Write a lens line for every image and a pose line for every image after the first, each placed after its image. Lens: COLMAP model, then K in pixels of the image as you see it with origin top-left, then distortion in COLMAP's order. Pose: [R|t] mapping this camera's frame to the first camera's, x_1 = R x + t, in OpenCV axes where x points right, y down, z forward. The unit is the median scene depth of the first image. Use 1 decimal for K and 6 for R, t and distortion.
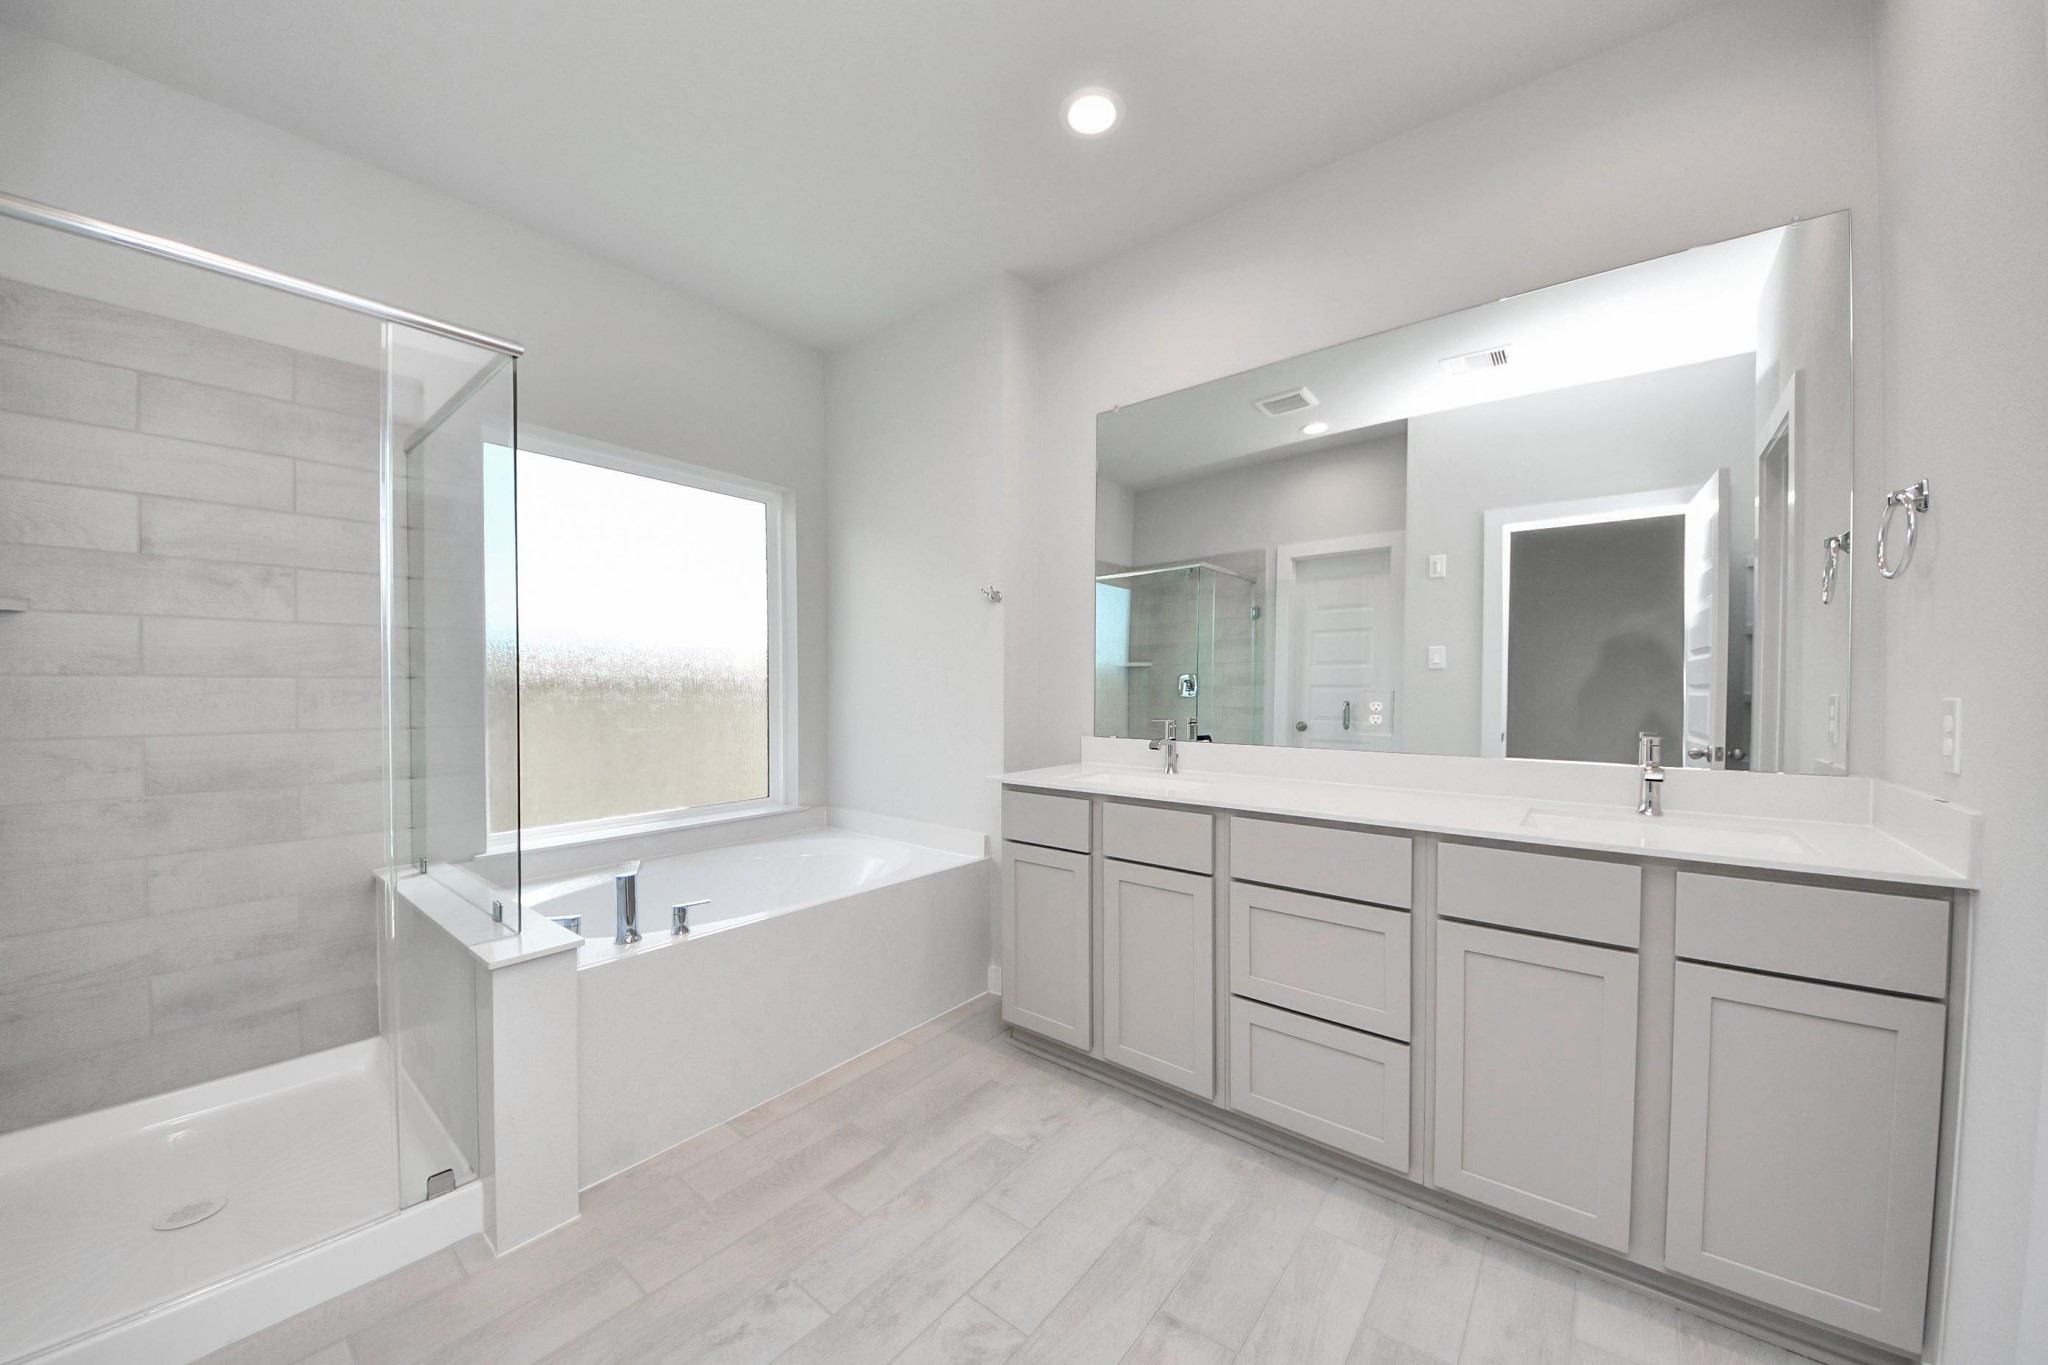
lens RADIAL K [[739.7, 0, 1028.5], [0, 739.7, 689.0], [0, 0, 1]] dist [0.000213, -0.000419]
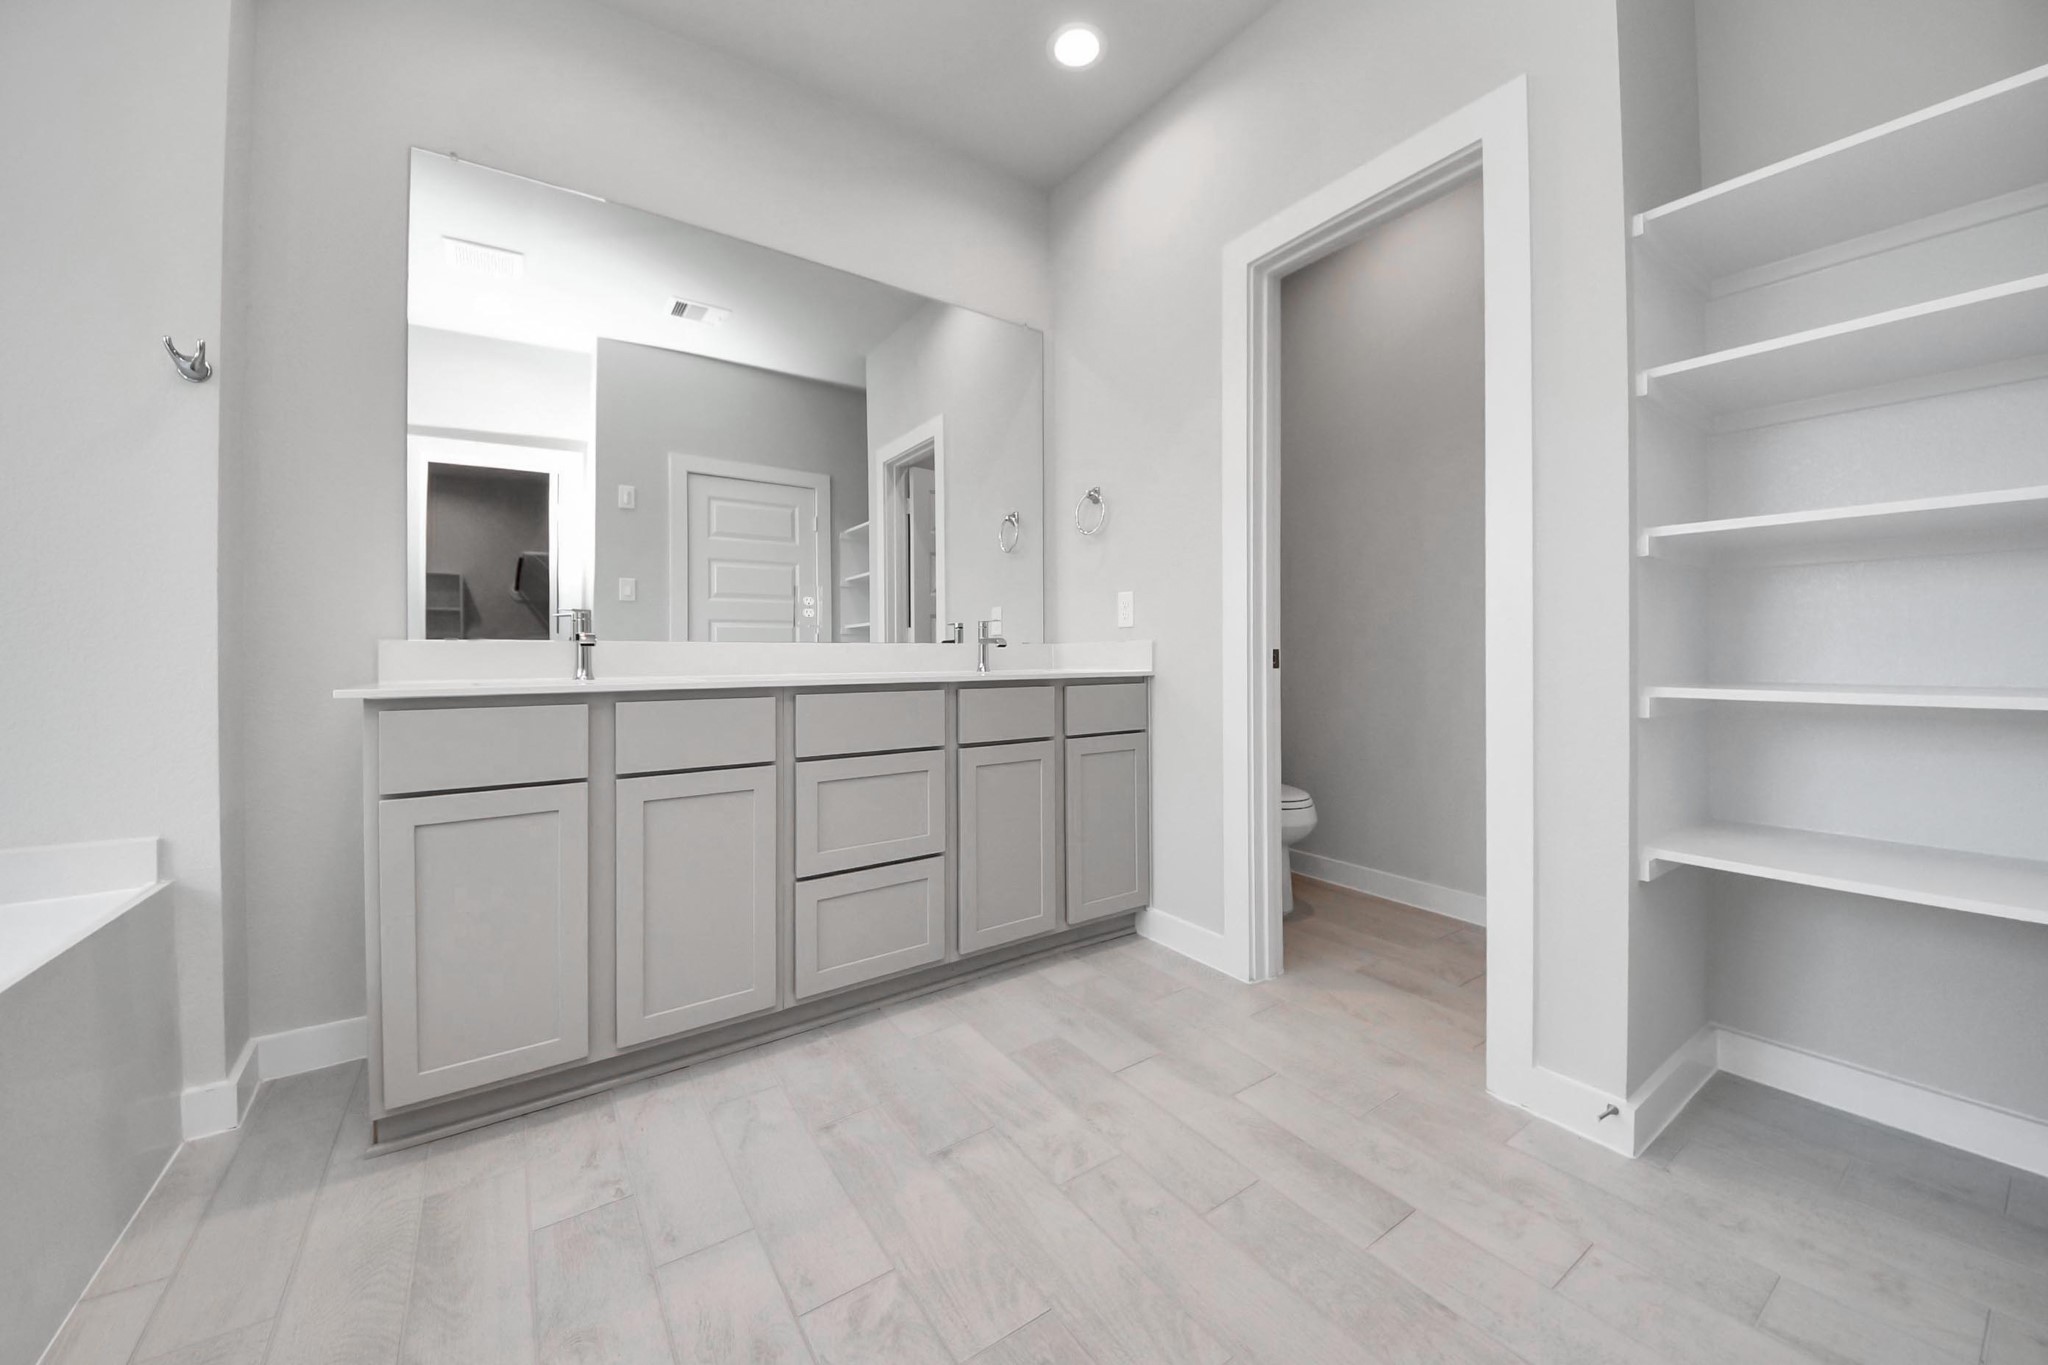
lens RADIAL K [[750.0, 0, 1022.4], [0, 750.0, 652.6], [0, 0, 1]] dist [0.009168, -0.000035]
pose [[0.291968, -0.003466, 0.956422, -0.662337], [0.015504, 0.999879, -0.001109, 0.139641], [-0.956302, 0.015152, 0.291986, 0.497065]]
